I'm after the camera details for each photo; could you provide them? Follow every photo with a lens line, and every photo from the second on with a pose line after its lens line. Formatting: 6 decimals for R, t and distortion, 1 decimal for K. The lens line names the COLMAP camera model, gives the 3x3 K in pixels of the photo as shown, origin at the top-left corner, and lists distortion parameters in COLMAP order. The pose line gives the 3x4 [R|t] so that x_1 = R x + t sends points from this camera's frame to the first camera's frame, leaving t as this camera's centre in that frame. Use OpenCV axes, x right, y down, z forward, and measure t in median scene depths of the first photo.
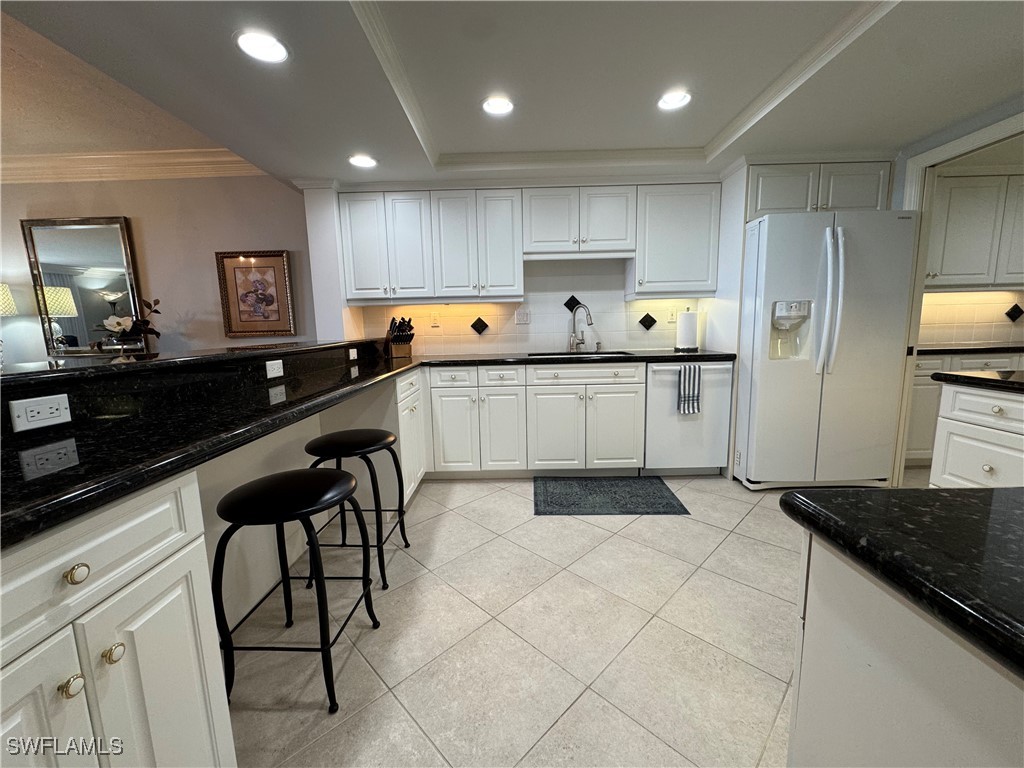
lens RADIAL K [[411.0, 0, 507.9], [0, 411.0, 380.5], [0, 0, 1]] dist [-0.004268, 0.001866]
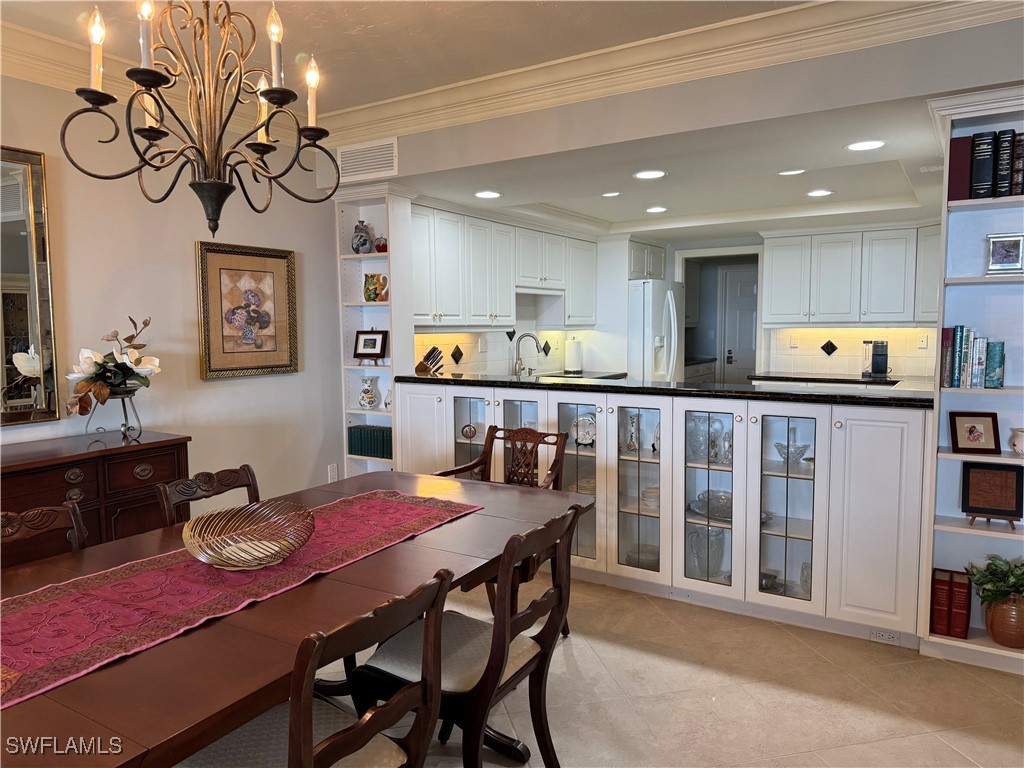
lens RADIAL K [[714.8, 0, 506.2], [0, 714.8, 391.7], [0, 0, 1]] dist [0.042155, -0.015088]
pose [[0.531157, -0.058821, 0.845229, -1.634957], [0.110659, 0.993858, -0.000375, -0.044280], [-0.840016, 0.093731, 0.534404, 0.066919]]
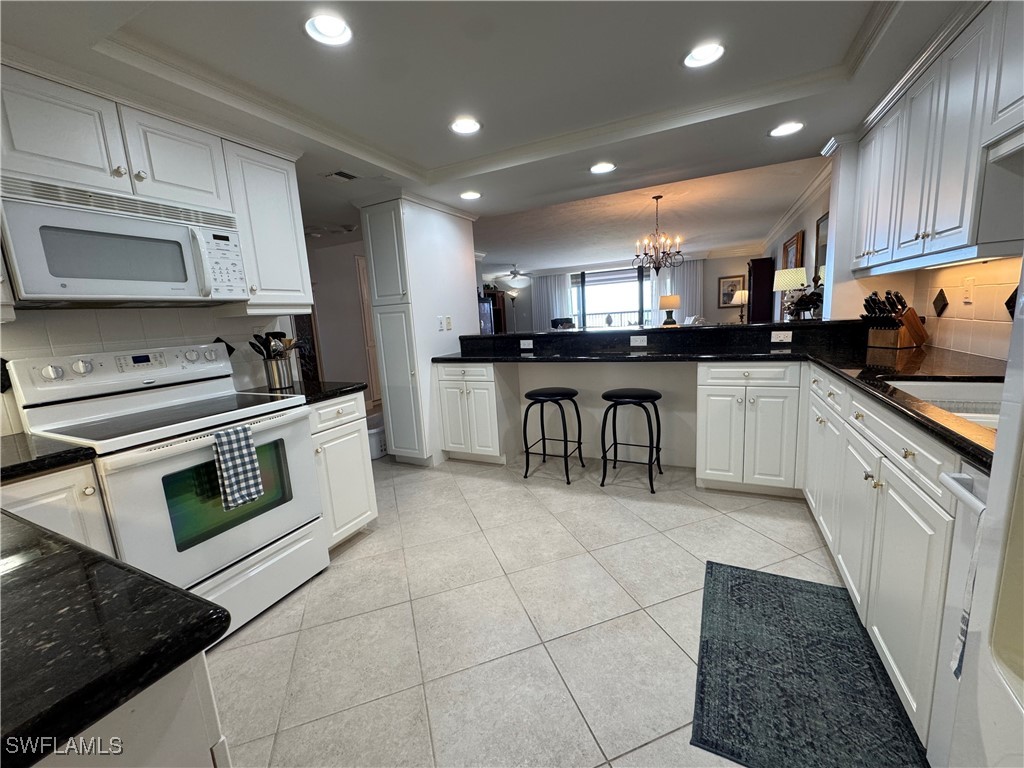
lens RADIAL K [[411.0, 0, 515.3], [0, 411.0, 382.5], [0, 0, 1]] dist [-0.004268, 0.001866]
pose [[-0.416604, 0.200571, -0.886686, 0.733222], [-0.049256, 0.968945, 0.242321, -0.156666], [0.907753, 0.144627, -0.393787, 0.793595]]
